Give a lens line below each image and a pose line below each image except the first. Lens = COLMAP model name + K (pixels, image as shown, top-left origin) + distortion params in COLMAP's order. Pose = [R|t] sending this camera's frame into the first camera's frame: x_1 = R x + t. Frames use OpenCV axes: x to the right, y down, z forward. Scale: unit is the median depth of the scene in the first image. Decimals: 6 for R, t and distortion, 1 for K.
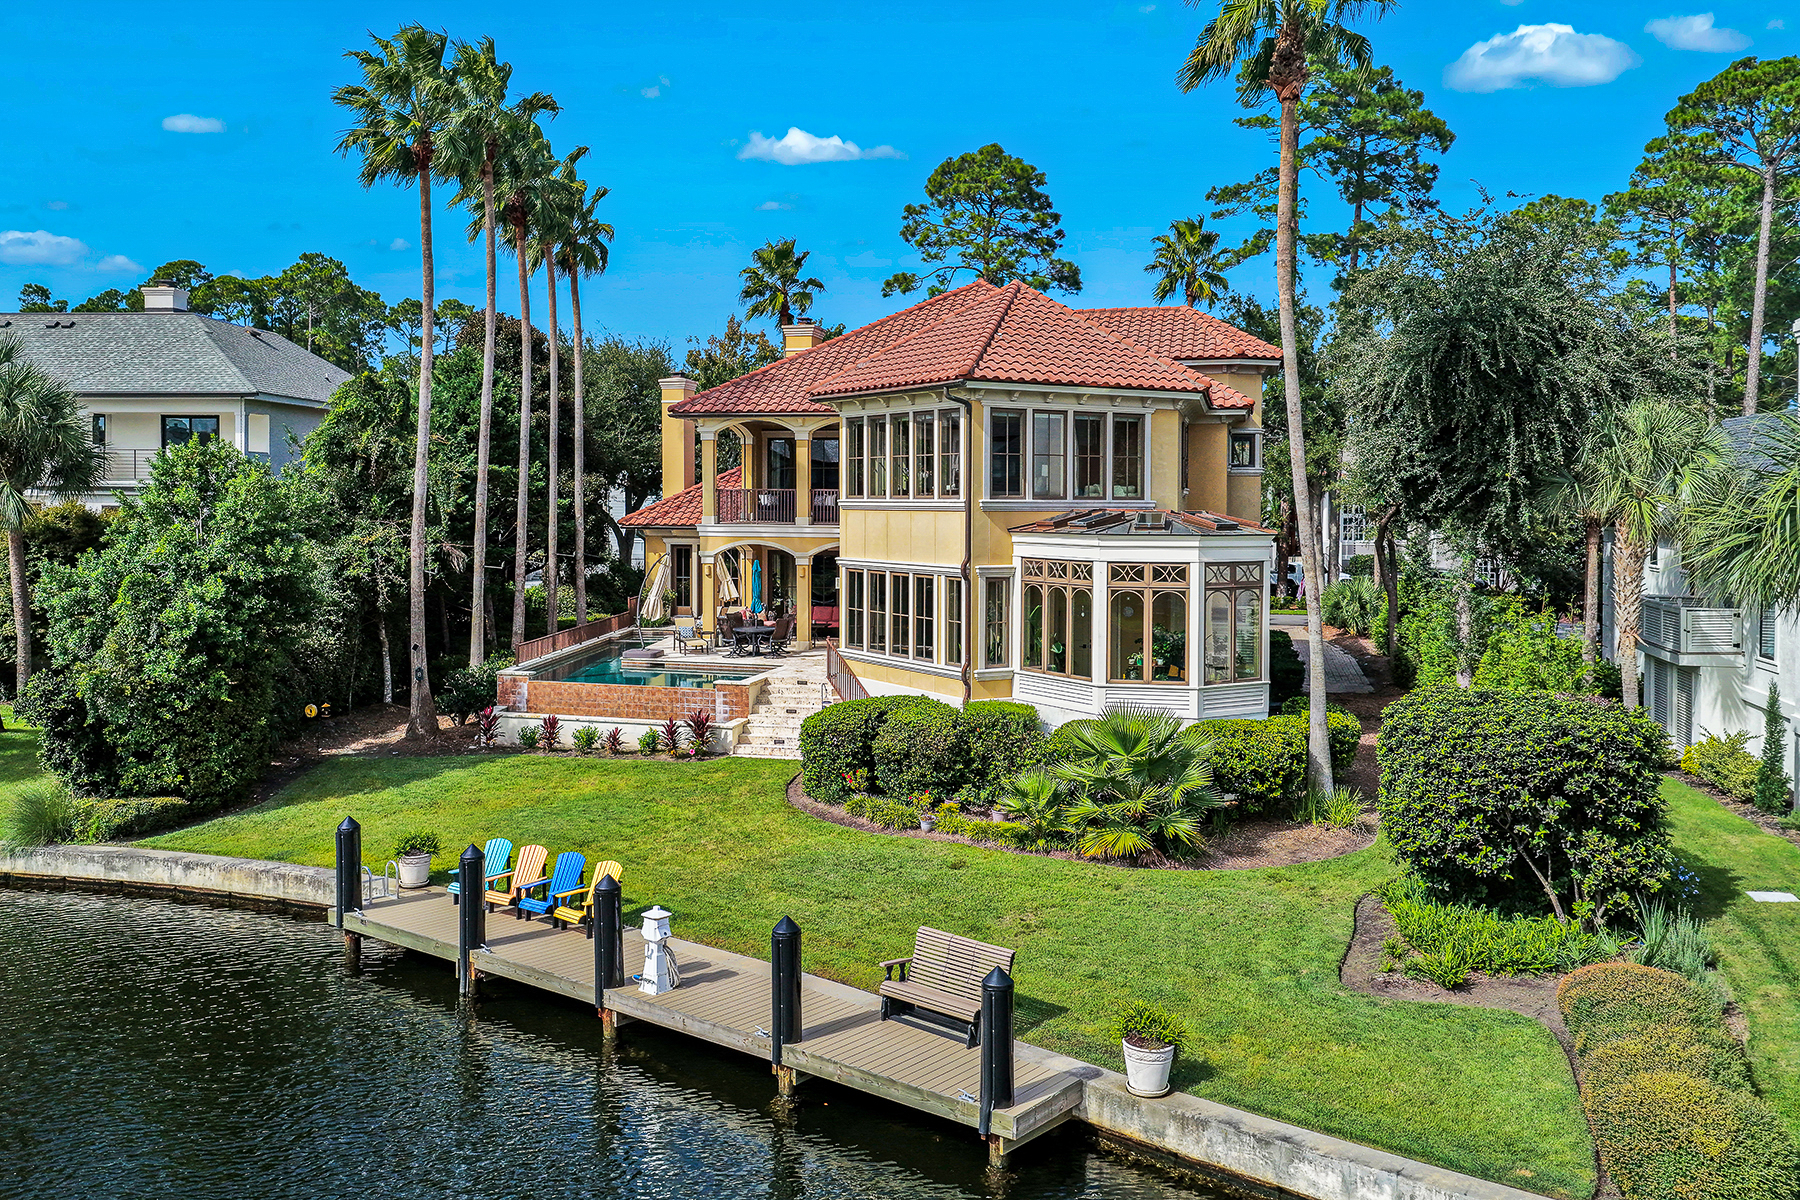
lens RADIAL K [[1511.3, 0, 901.6], [0, 1511.3, 551.4], [0, 0, 1]] dist [-0.003991, 0.015033]
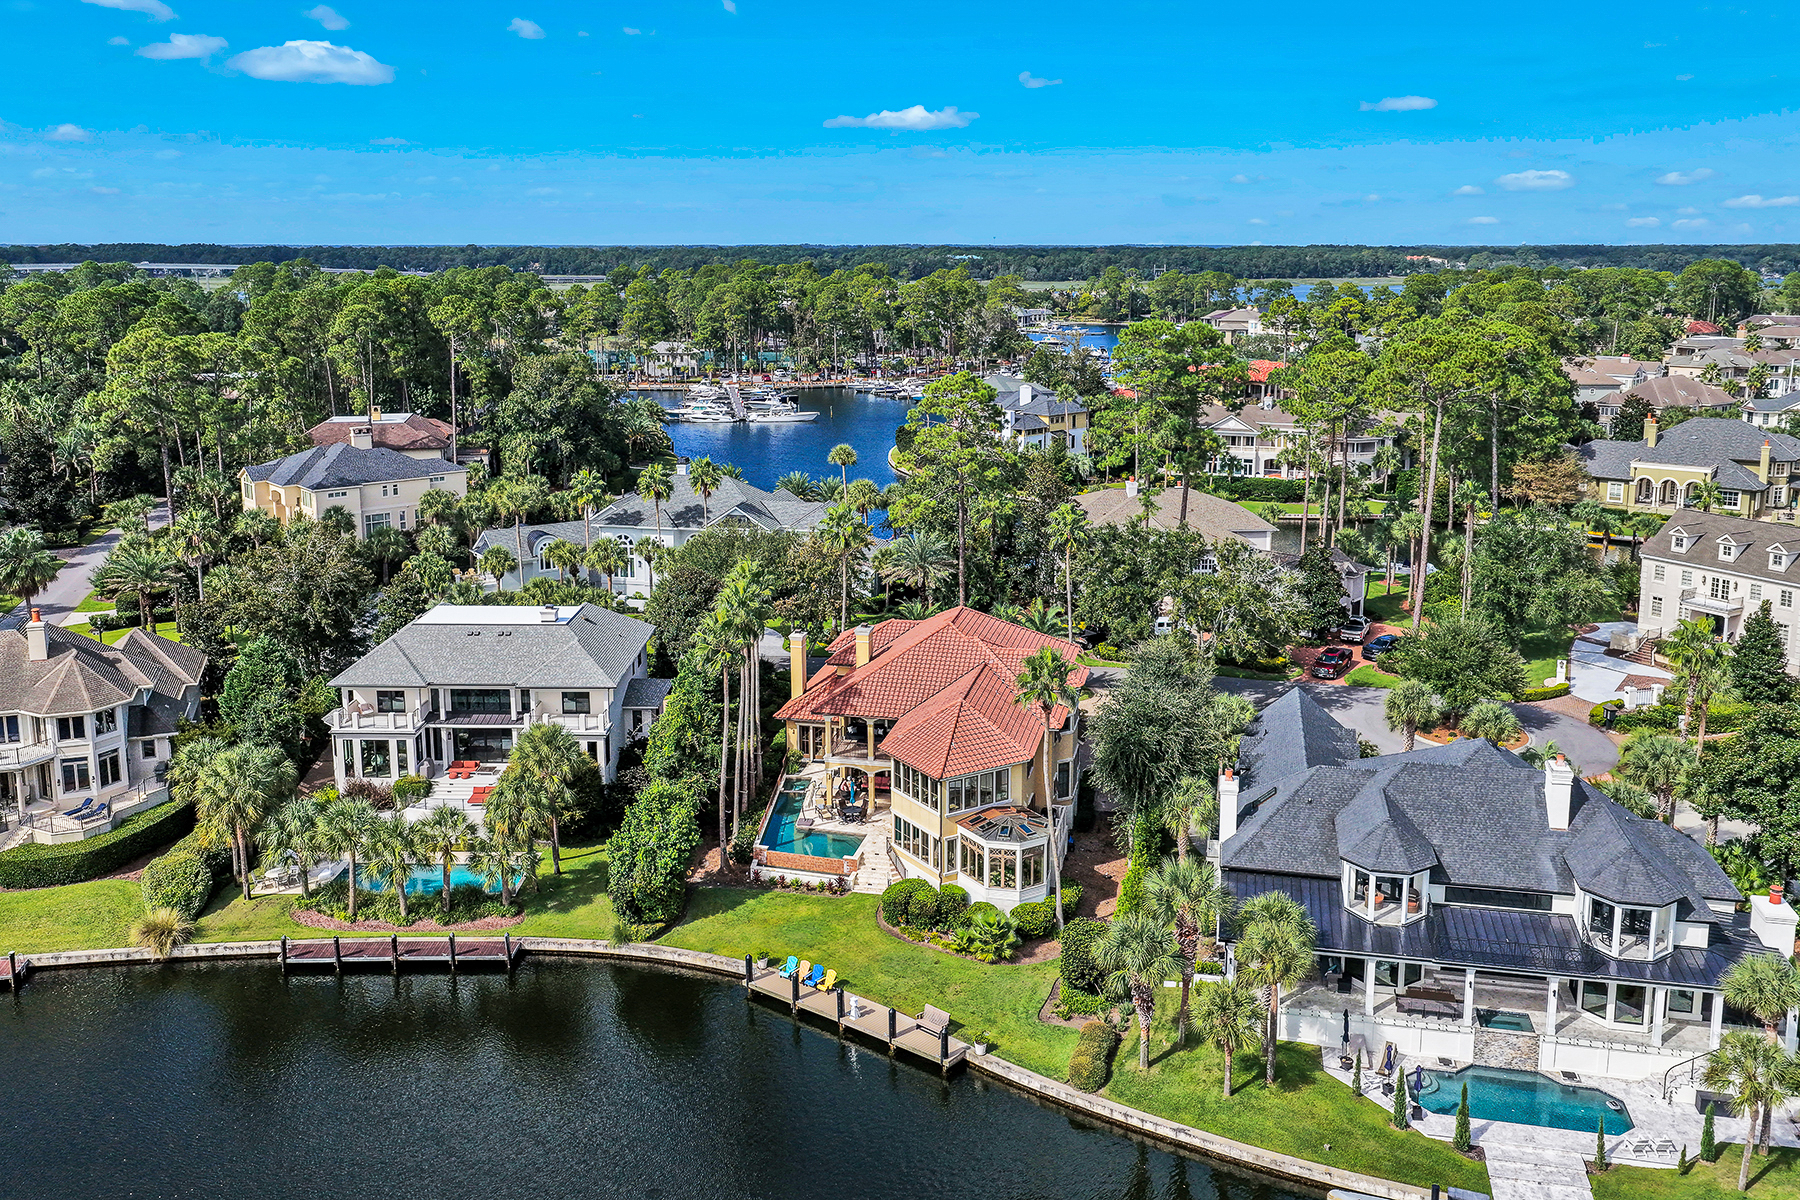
lens RADIAL K [[1545.9, 0, 899.5], [0, 1545.9, 443.2], [0, 0, 1]] dist [-0.006279, 0.020155]
pose [[0.999978, -0.004021, 0.005237, -0.046507], [0.003508, 0.995517, 0.094522, -1.023705], [-0.005594, -0.094502, 0.995509, -1.836787]]
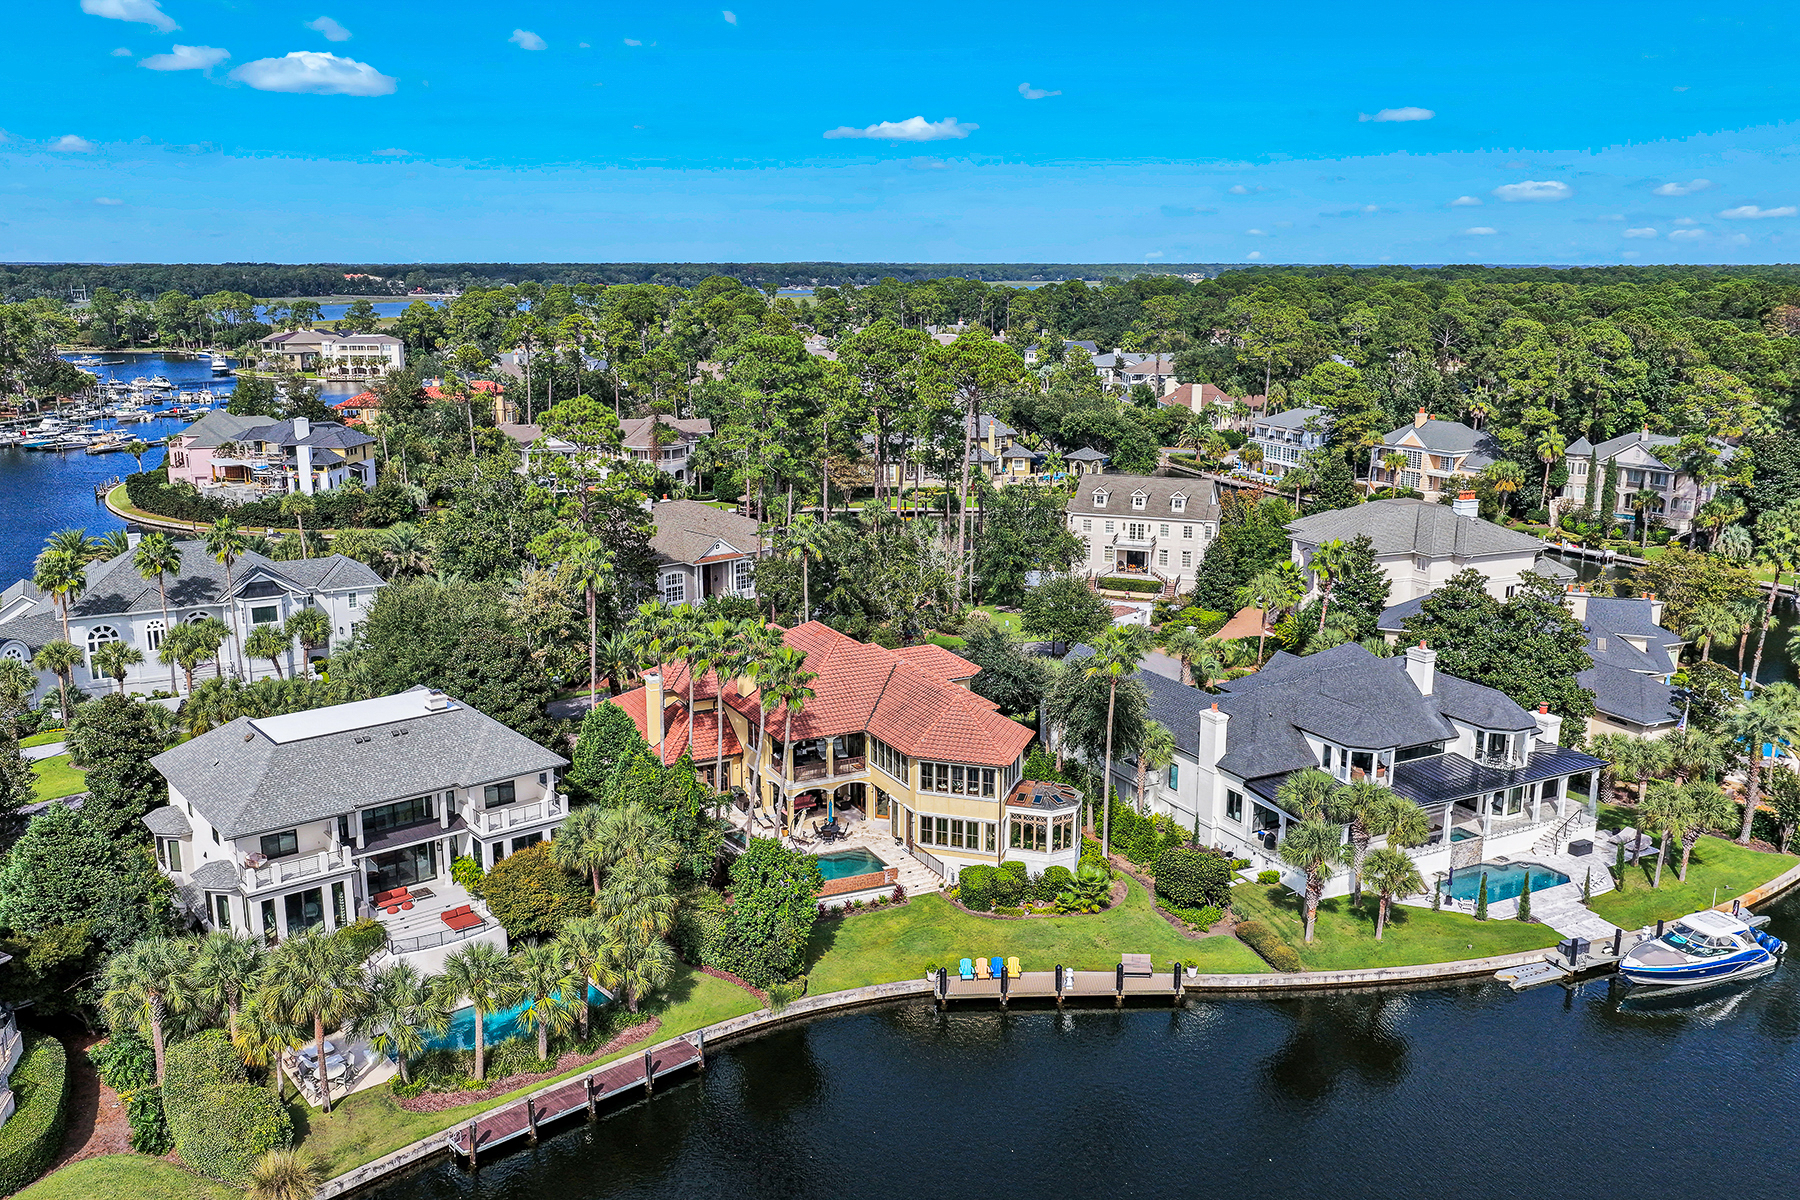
lens RADIAL K [[1511.3, 0, 901.6], [0, 1511.3, 551.4], [0, 0, 1]] dist [-0.003991, 0.015033]
pose [[0.759169, -0.124332, 0.638909, -2.024548], [0.023185, 0.986129, 0.164353, -1.051824], [-0.650481, -0.109958, 0.751521, -1.100453]]
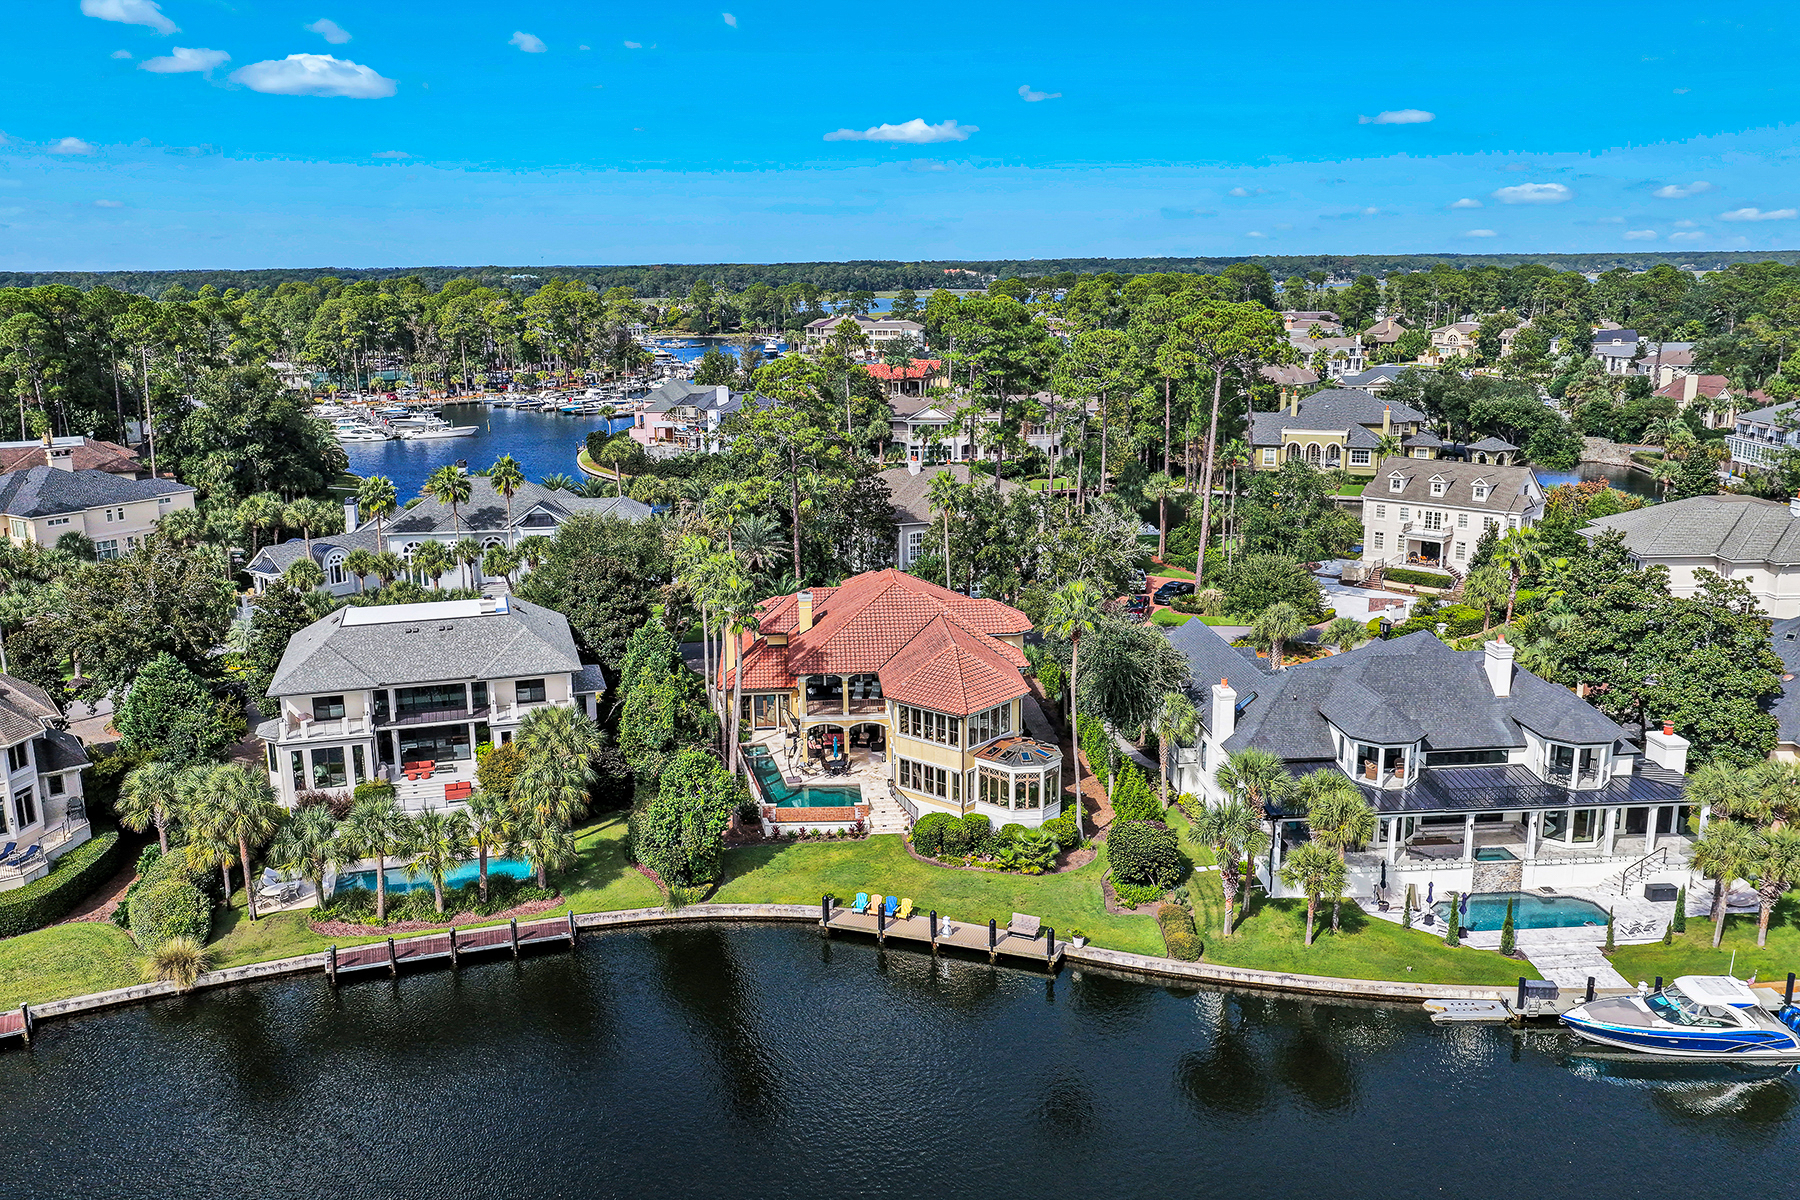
lens RADIAL K [[1511.3, 0, 901.6], [0, 1511.3, 551.4], [0, 0, 1]] dist [-0.003991, 0.015033]
pose [[0.952358, -0.071006, 0.296601, -0.959473], [0.024548, 0.987211, 0.157516, -0.924394], [-0.303993, -0.142731, 0.941922, -1.769025]]
